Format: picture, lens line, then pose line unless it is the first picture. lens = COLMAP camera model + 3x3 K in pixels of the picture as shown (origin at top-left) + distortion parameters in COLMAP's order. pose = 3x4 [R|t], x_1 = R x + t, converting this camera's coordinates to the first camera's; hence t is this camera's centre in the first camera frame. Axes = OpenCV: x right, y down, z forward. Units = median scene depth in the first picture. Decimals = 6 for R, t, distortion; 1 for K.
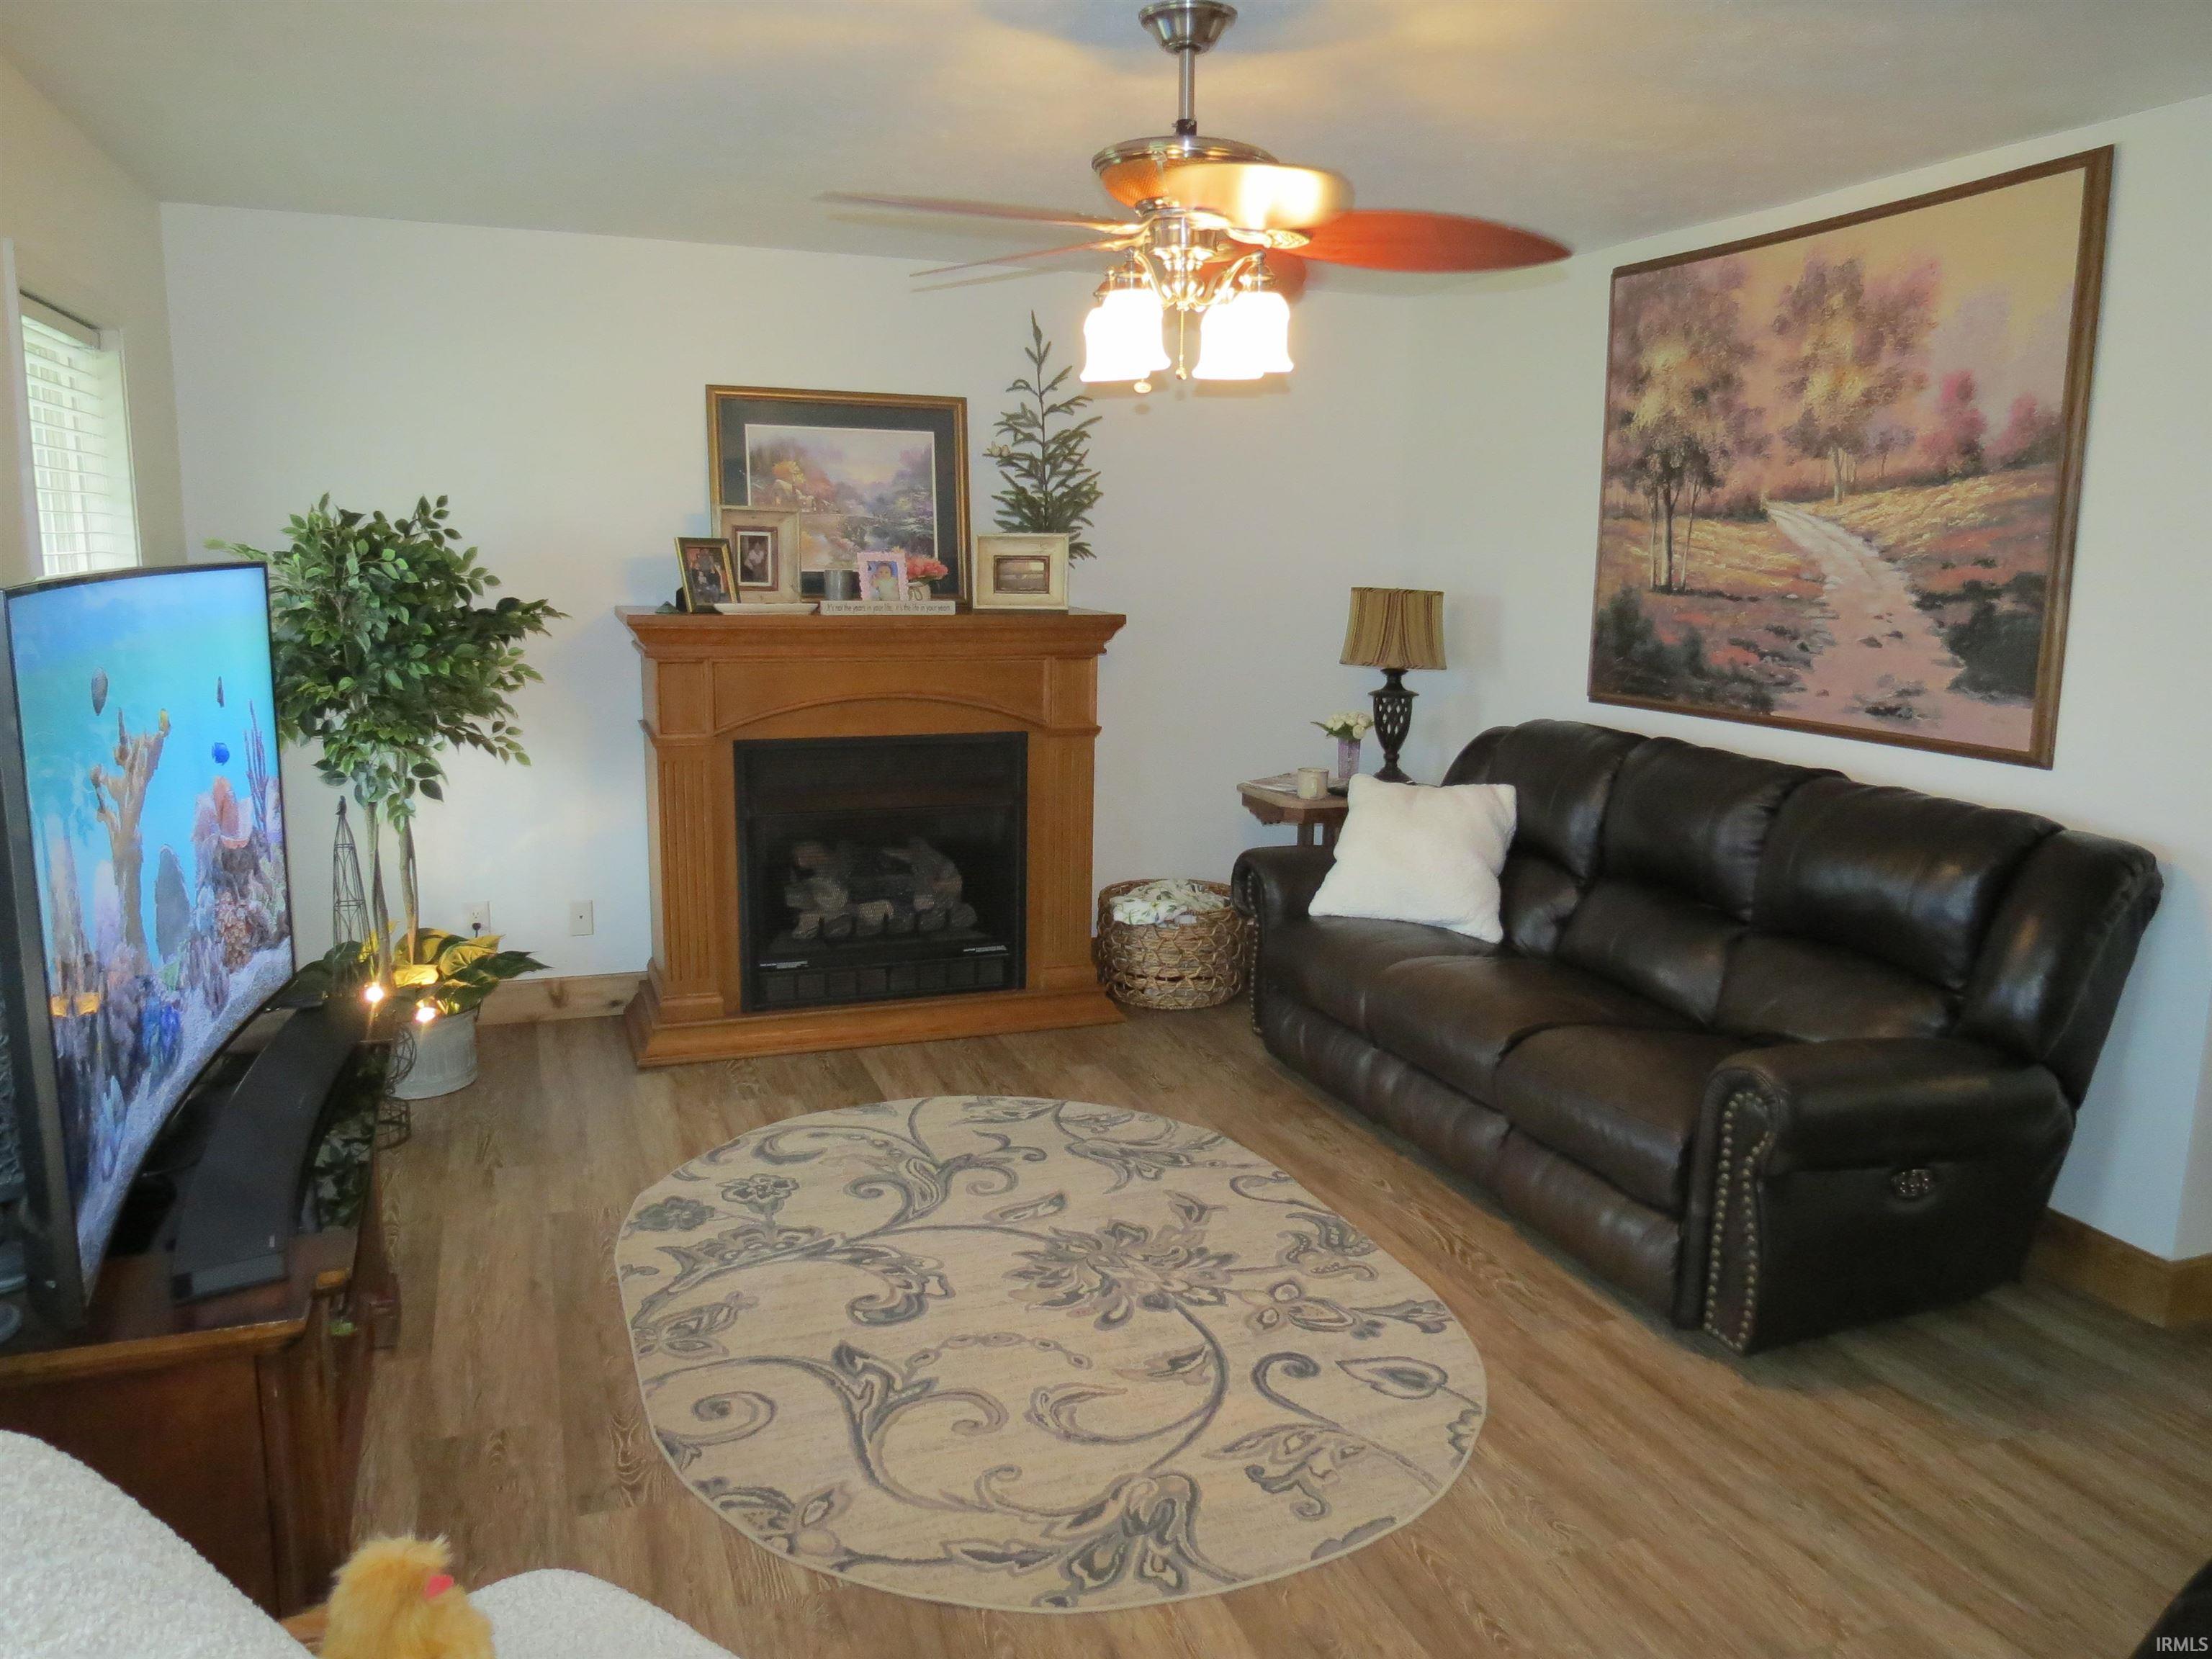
lens RADIAL K [[1547.1, 0, 1106.0], [0, 1547.1, 829.5], [0, 0, 1]] dist [-0.028679, 0.006013]
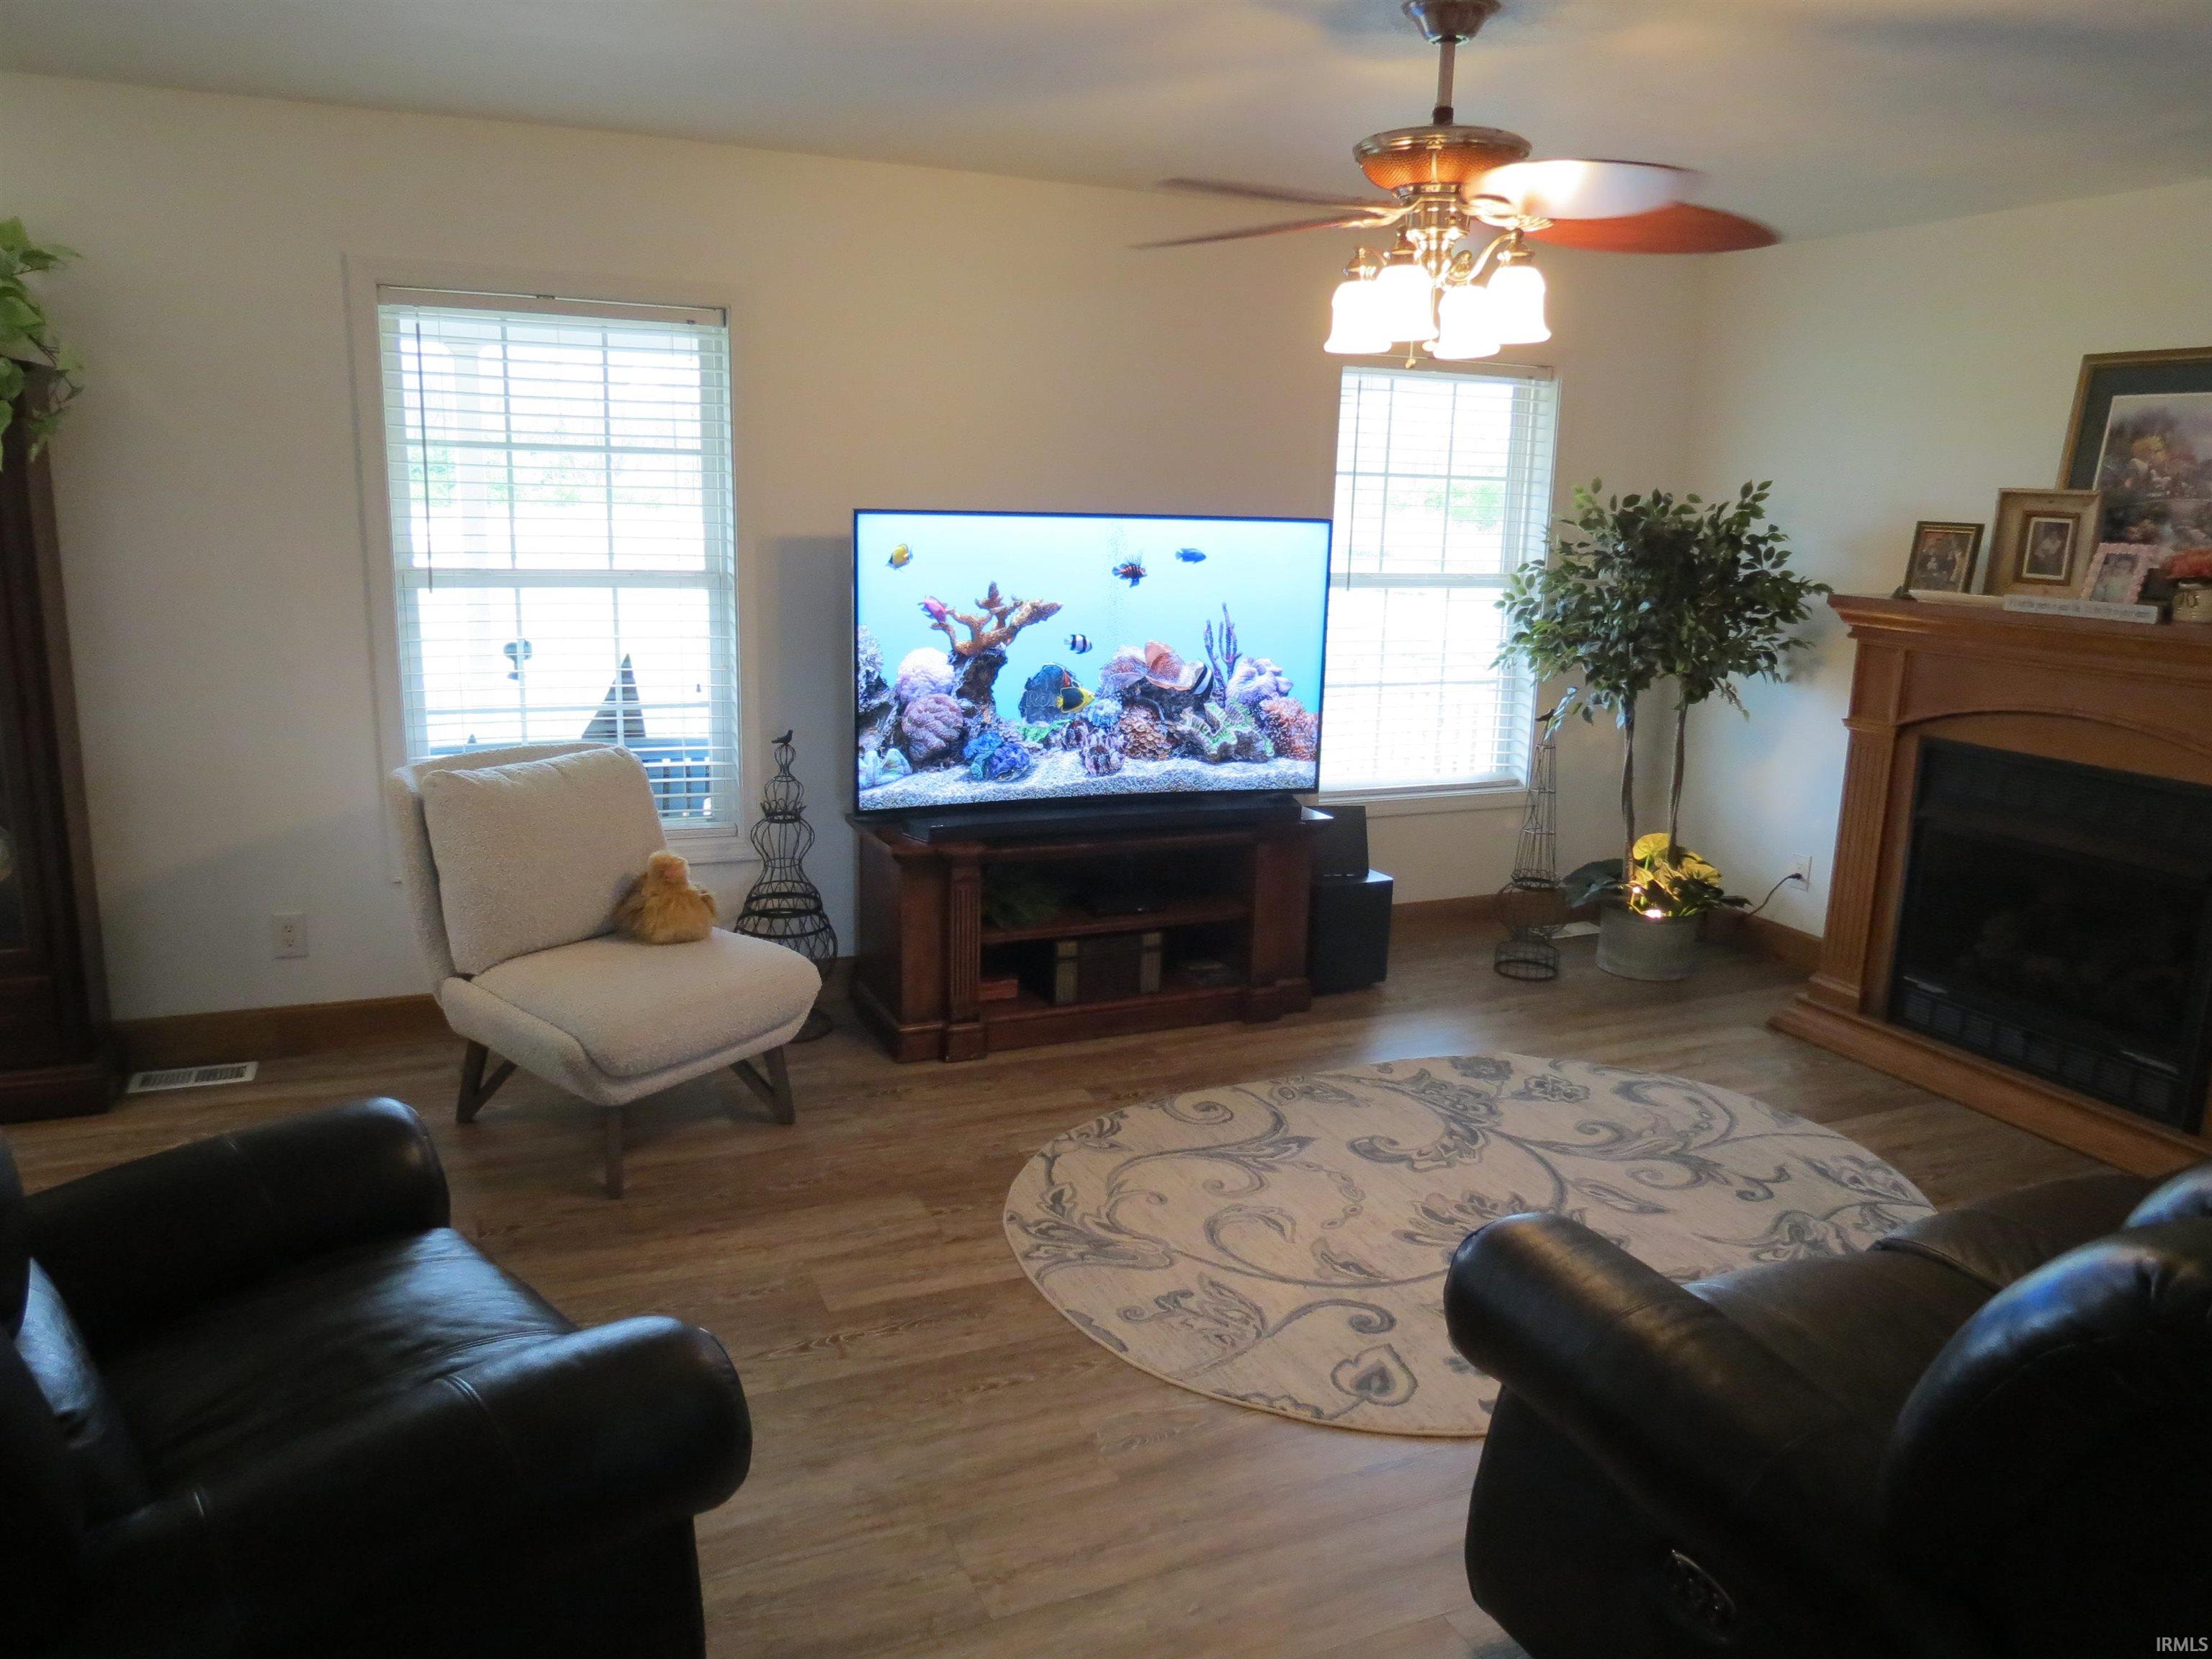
lens RADIAL K [[1547.1, 0, 1106.0], [0, 1547.1, 829.5], [0, 0, 1]] dist [-0.028679, 0.006013]
pose [[0.065287, 0.200352, -0.977546, 0.823464], [-0.206493, 0.961144, 0.183199, -0.089056], [0.976267, 0.189896, 0.104122, 0.527590]]
